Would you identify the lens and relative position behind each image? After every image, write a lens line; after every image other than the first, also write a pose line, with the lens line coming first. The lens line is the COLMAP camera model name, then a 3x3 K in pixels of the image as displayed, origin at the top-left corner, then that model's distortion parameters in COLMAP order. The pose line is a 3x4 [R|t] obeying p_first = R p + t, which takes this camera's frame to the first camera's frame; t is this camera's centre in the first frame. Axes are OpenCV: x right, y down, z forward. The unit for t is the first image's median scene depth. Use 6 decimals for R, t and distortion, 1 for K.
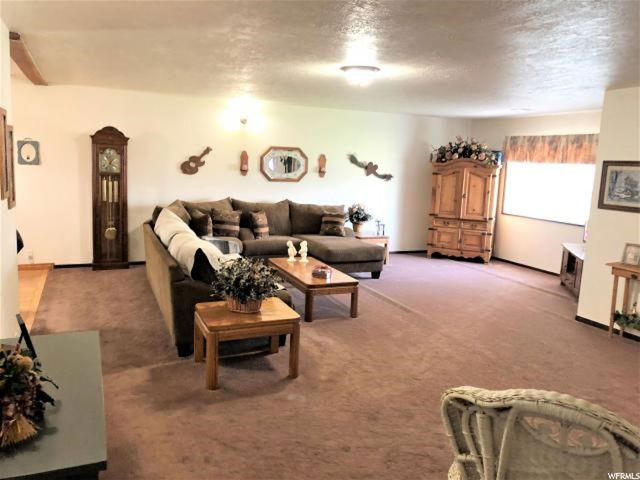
lens RADIAL K [[521.7, 0, 326.4], [0, 521.7, 234.9], [0, 0, 1]] dist [0.052849, -0.053976]
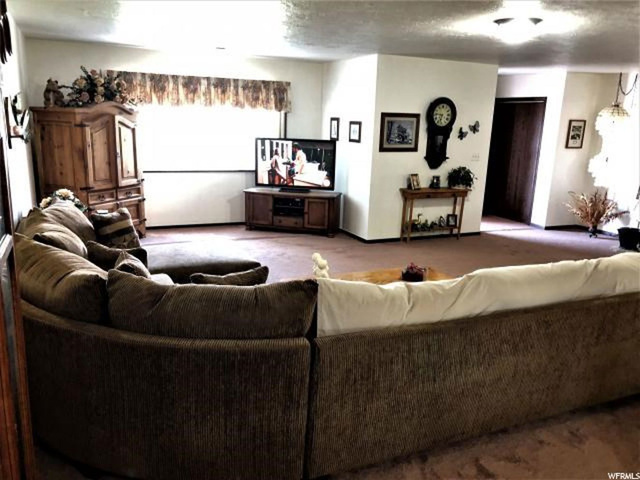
lens RADIAL K [[512.7, 0, 320.0], [0, 512.7, 240.0], [0, 0, 1]] dist [0.041220, -0.013837]
pose [[0.012662, -0.276762, 0.960855, -0.506930], [0.112033, 0.955274, 0.273678, -0.141205], [-0.993624, 0.104182, 0.043103, 0.785666]]
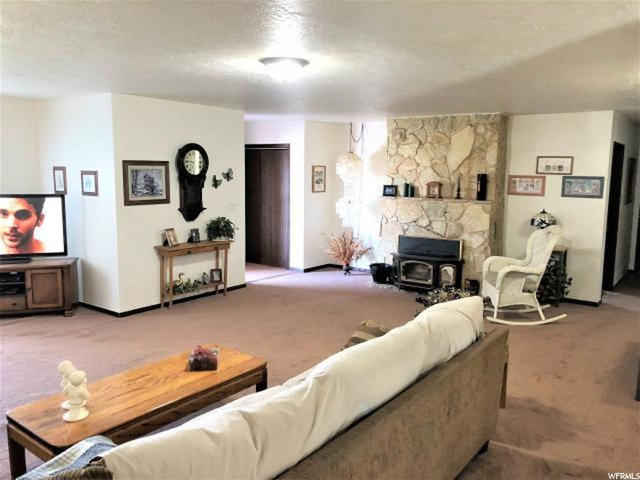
lens RADIAL K [[521.7, 0, 326.4], [0, 521.7, 234.9], [0, 0, 1]] dist [0.052849, -0.053976]
pose [[-0.477891, -0.160252, 0.863678, -0.417961], [0.093657, 0.968318, 0.231490, -0.140751], [-0.873412, 0.191516, -0.447742, 0.799378]]
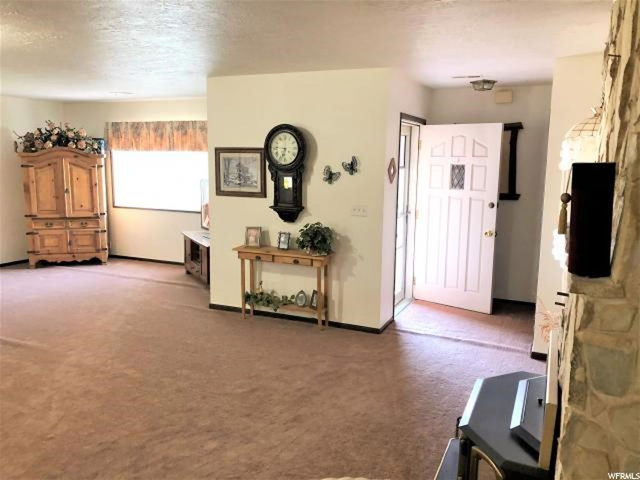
lens RADIAL K [[521.7, 0, 326.4], [0, 521.7, 234.9], [0, 0, 1]] dist [0.052849, -0.053976]
pose [[0.745571, -0.131179, 0.653387, 0.005935], [0.115599, 0.991030, 0.067059, -0.012698], [-0.656323, 0.025534, 0.754048, 0.076856]]
